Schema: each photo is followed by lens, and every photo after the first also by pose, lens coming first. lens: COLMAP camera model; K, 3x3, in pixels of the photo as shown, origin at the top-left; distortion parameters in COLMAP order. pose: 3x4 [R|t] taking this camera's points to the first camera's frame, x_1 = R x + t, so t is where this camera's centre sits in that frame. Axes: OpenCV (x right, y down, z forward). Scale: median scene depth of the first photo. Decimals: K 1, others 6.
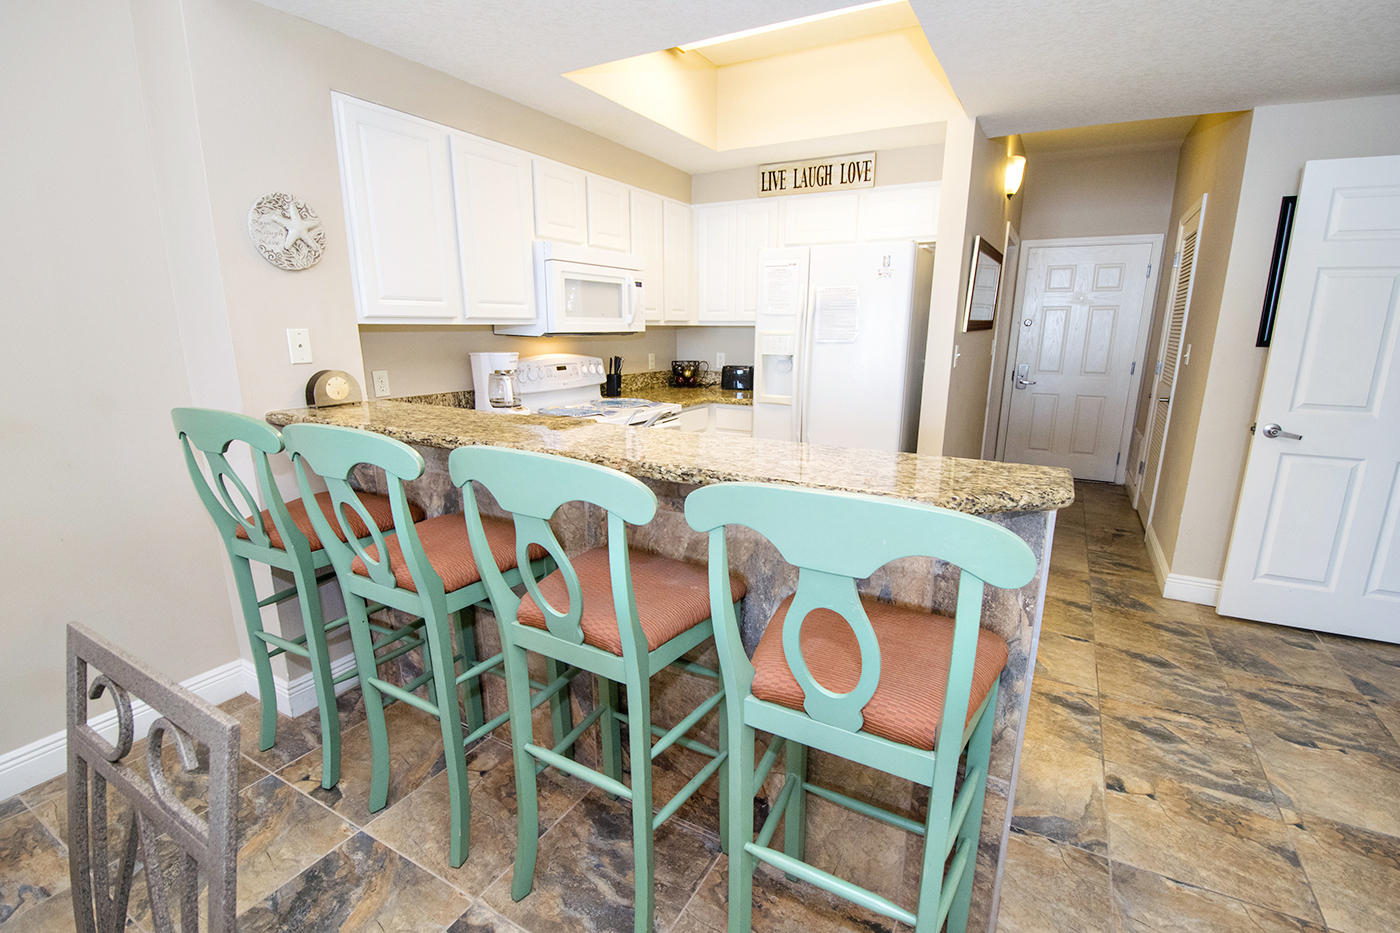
lens RADIAL K [[624.2, 0, 695.8], [0, 624.2, 484.8], [0, 0, 1]] dist [0.008633, -0.018544]
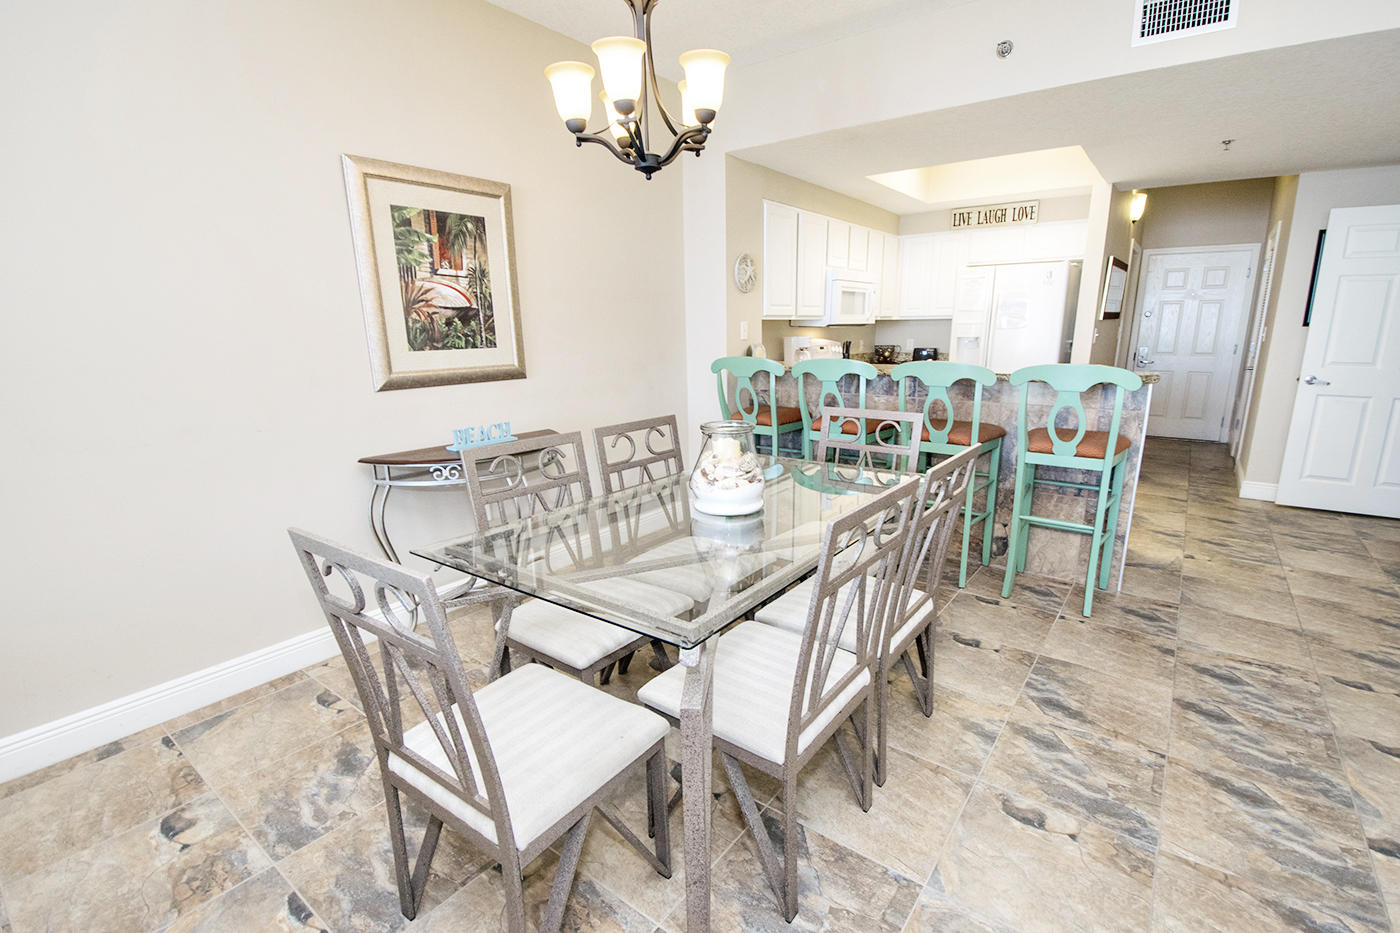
lens RADIAL K [[640.8, 0, 698.5], [0, 640.8, 495.8], [0, 0, 1]] dist [0.002568, -0.016251]
pose [[0.992105, 0.016030, -0.124379, -0.305359], [-0.014893, 0.999838, 0.010070, 0.162295], [0.124520, -0.008138, 0.992184, -0.596528]]
